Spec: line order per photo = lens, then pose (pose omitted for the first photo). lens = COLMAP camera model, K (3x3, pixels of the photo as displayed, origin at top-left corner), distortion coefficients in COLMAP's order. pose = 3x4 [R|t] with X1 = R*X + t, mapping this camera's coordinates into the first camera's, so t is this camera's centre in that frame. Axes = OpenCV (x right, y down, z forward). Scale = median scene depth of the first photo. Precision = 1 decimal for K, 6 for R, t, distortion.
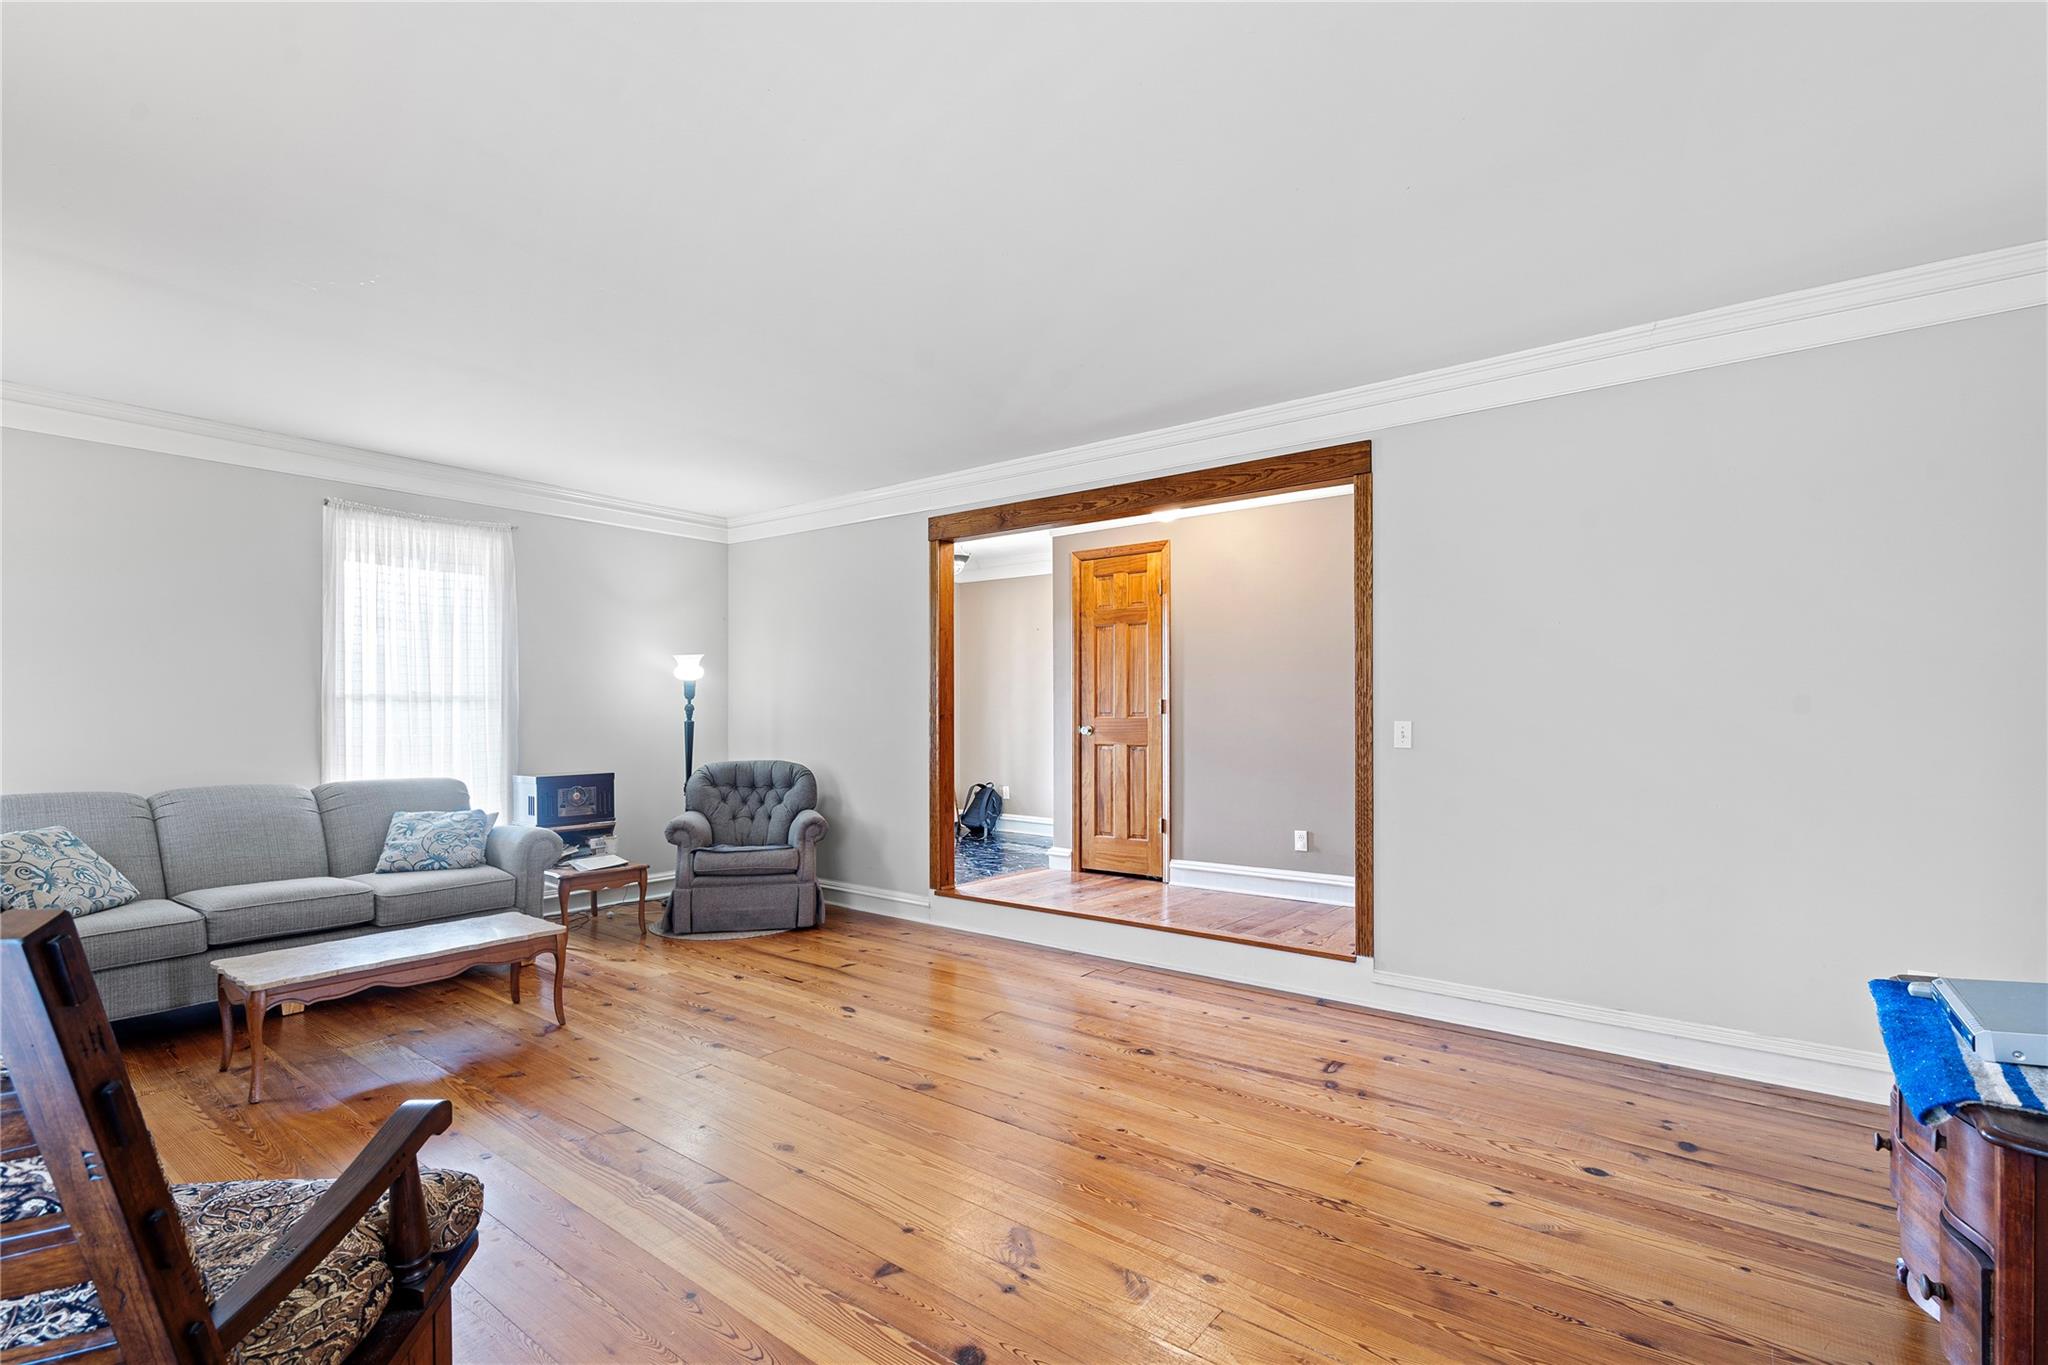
lens RADIAL K [[938.4, 0, 1024.0], [0, 938.4, 682.5], [0, 0, 1]] dist [-0.005253, 0.000244]
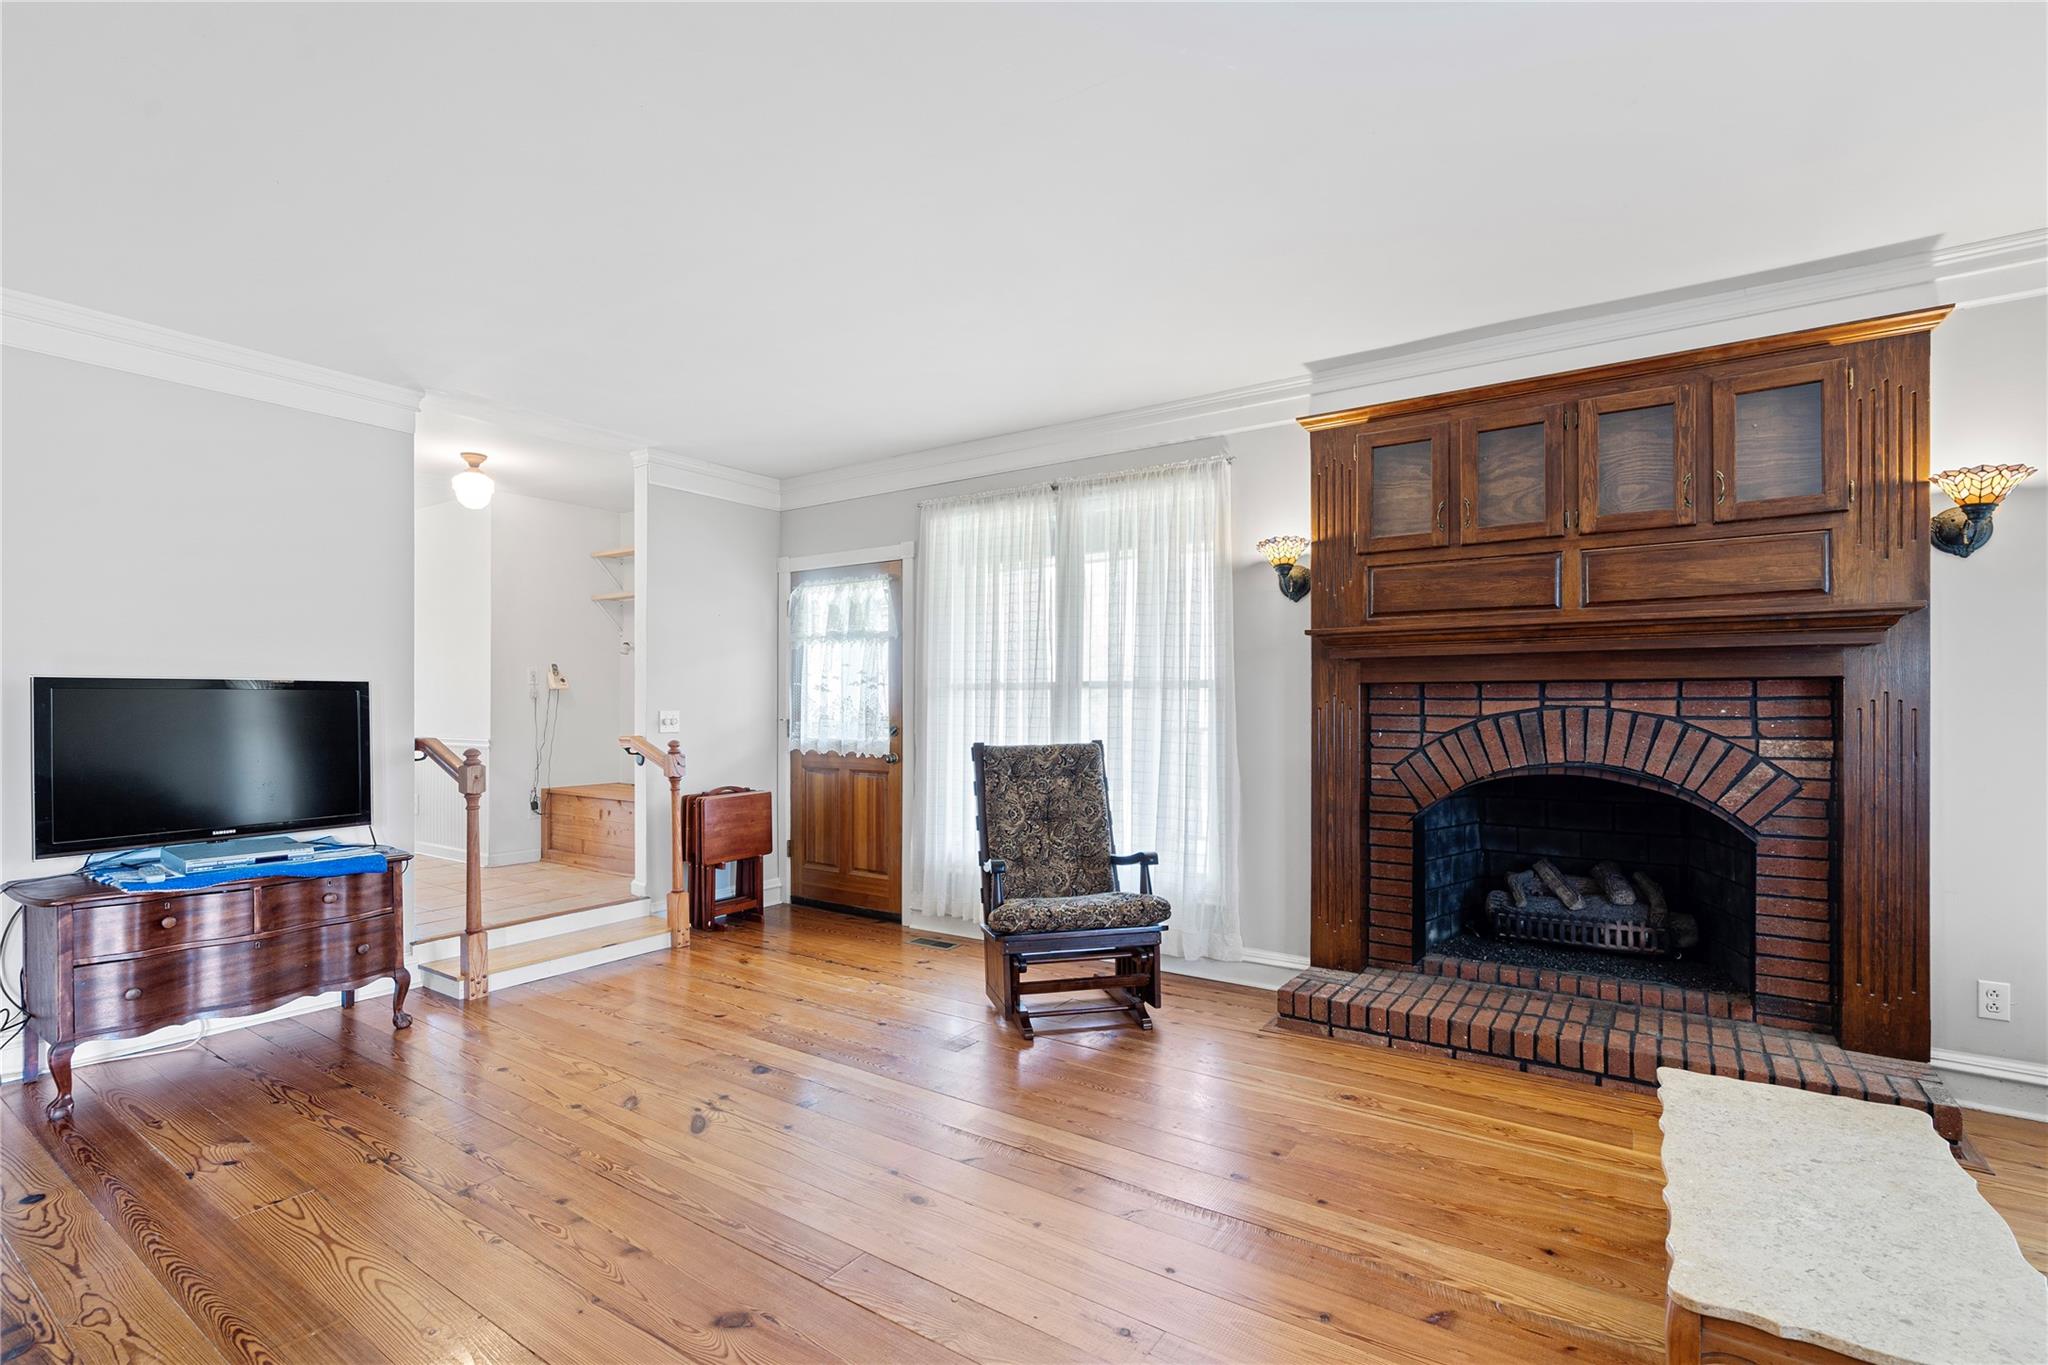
lens RADIAL K [[926.5, 0, 1025.7], [0, 926.5, 706.4], [0, 0, 1]] dist [-0.000874, 0.000092]
pose [[-0.997537, 0.002551, -0.070089, -0.155867], [0.004651, 0.999544, -0.029826, 0.031695], [0.069981, -0.030078, -0.997095, 1.000017]]
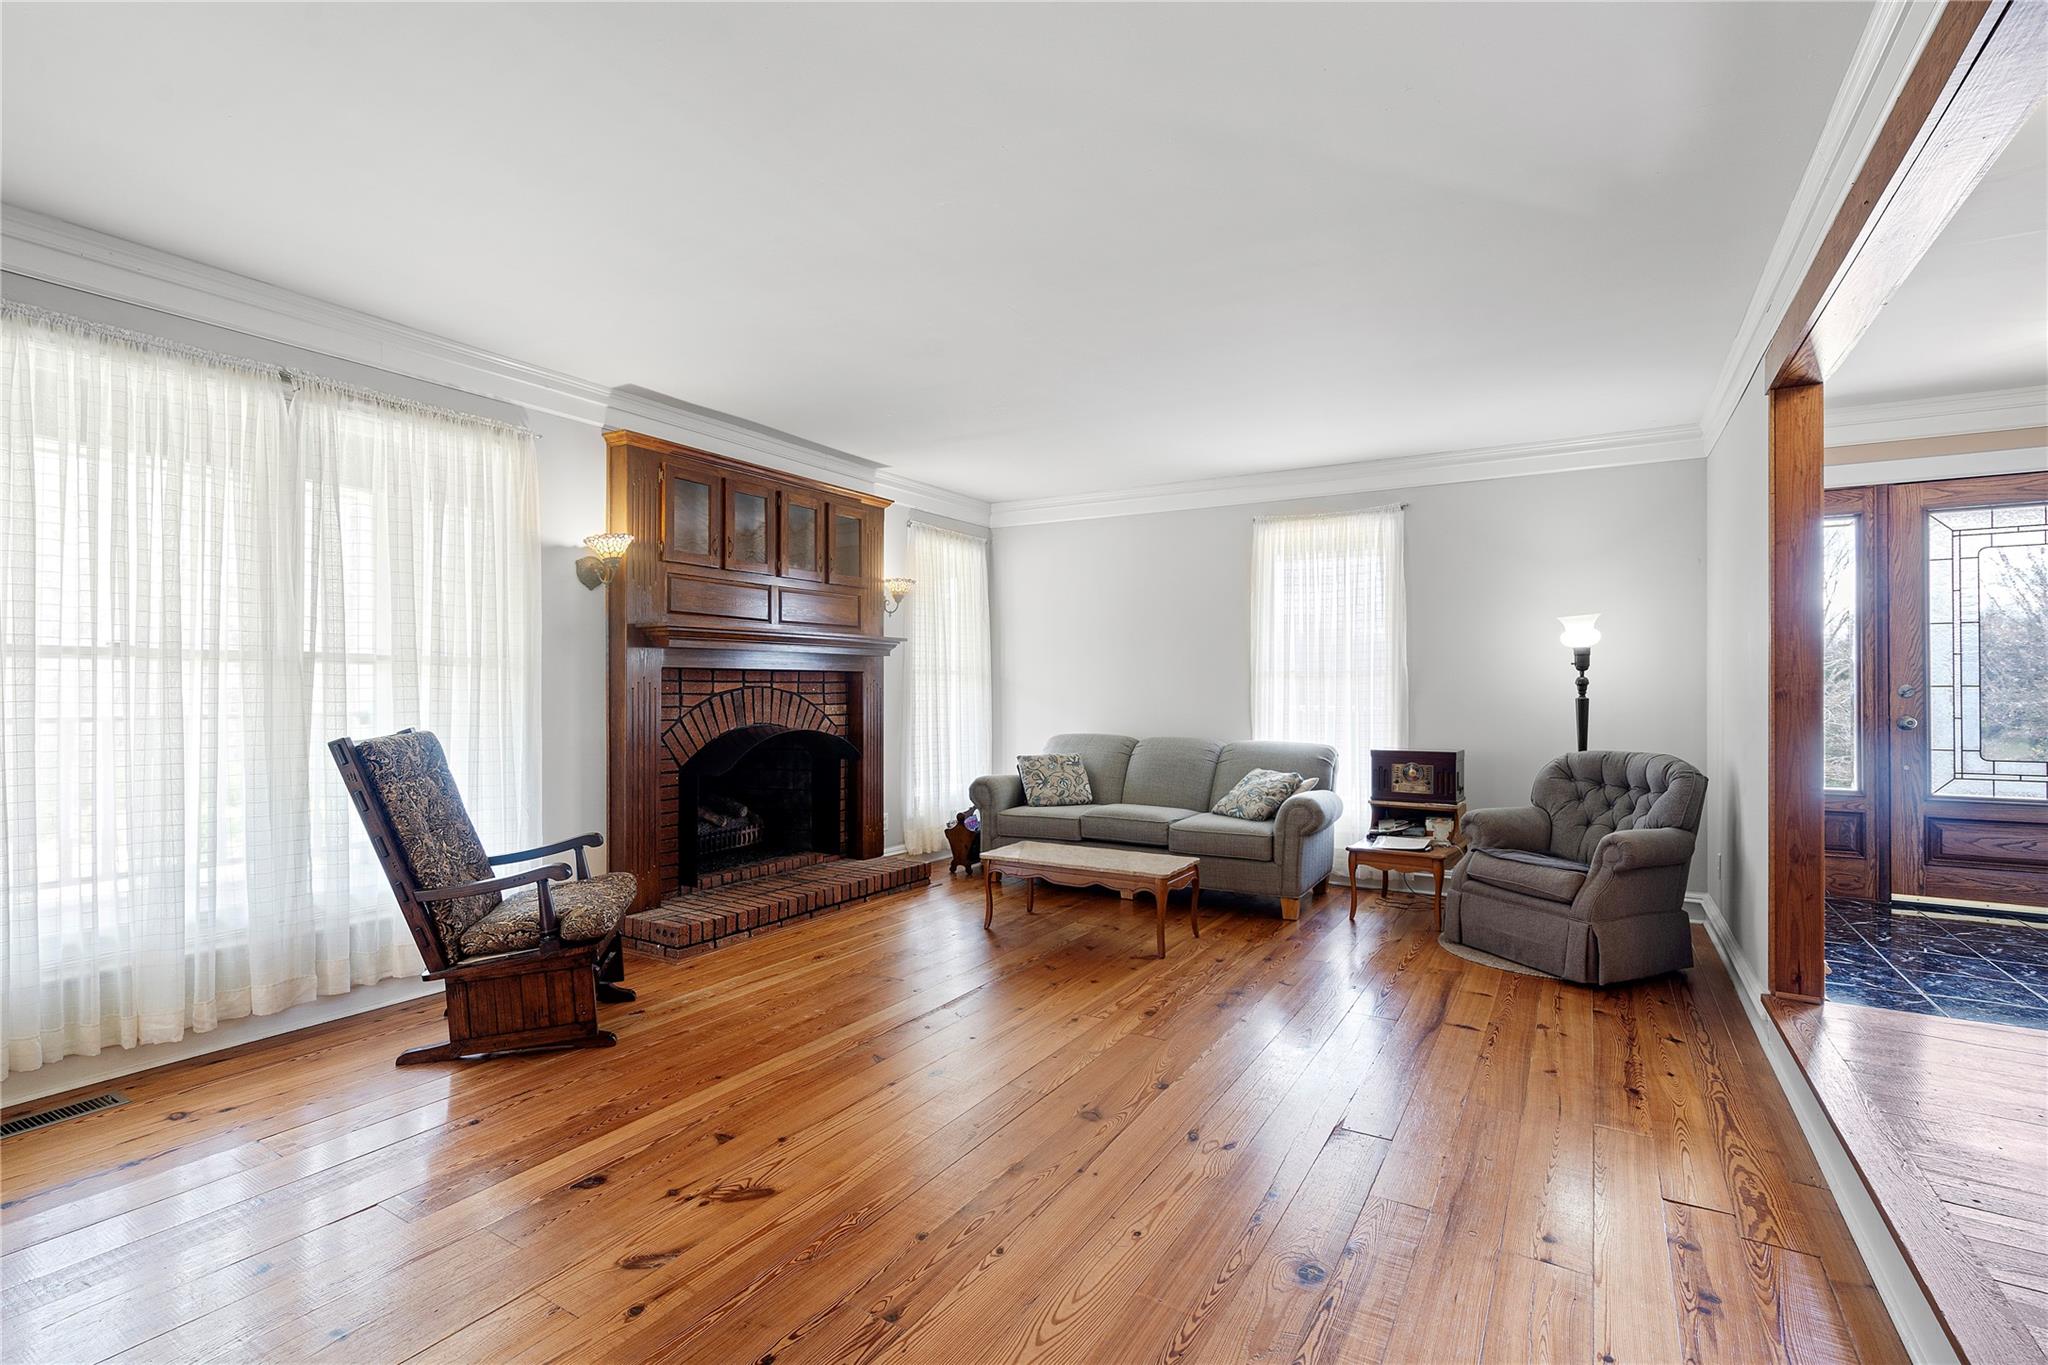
lens RADIAL K [[938.4, 0, 1024.0], [0, 938.4, 682.5], [0, 0, 1]] dist [-0.005253, 0.000244]
pose [[0.116341, -0.001577, -0.993208, 0.464469], [0.028657, 0.999588, 0.001770, 0.015331], [0.992796, -0.028668, 0.116338, 0.522125]]
